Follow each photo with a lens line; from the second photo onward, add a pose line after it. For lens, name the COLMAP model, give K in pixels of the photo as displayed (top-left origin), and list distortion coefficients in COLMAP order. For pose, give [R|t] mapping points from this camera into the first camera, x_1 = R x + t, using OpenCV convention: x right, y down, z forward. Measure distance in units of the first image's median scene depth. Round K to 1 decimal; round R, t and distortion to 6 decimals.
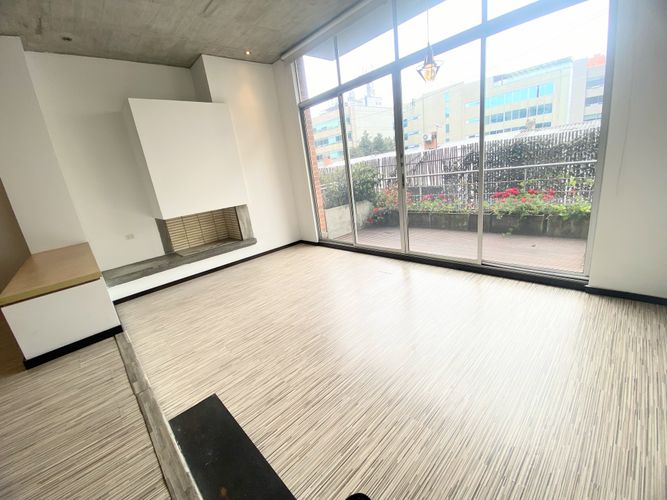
lens RADIAL K [[274.3, 0, 332.9], [0, 274.3, 248.8], [0, 0, 1]] dist [0.013548, -0.016045]
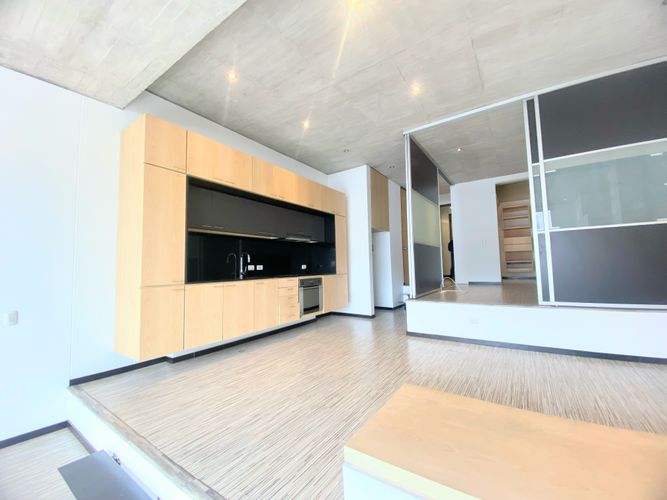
lens RADIAL K [[274.3, 0, 332.5], [0, 274.3, 248.5], [0, 0, 1]] dist [0.013548, -0.016045]
pose [[-0.964935, 0.136201, -0.224389, -0.414091], [0.082404, 0.968811, 0.233697, -0.171035], [0.249220, 0.207012, -0.946063, 0.718365]]
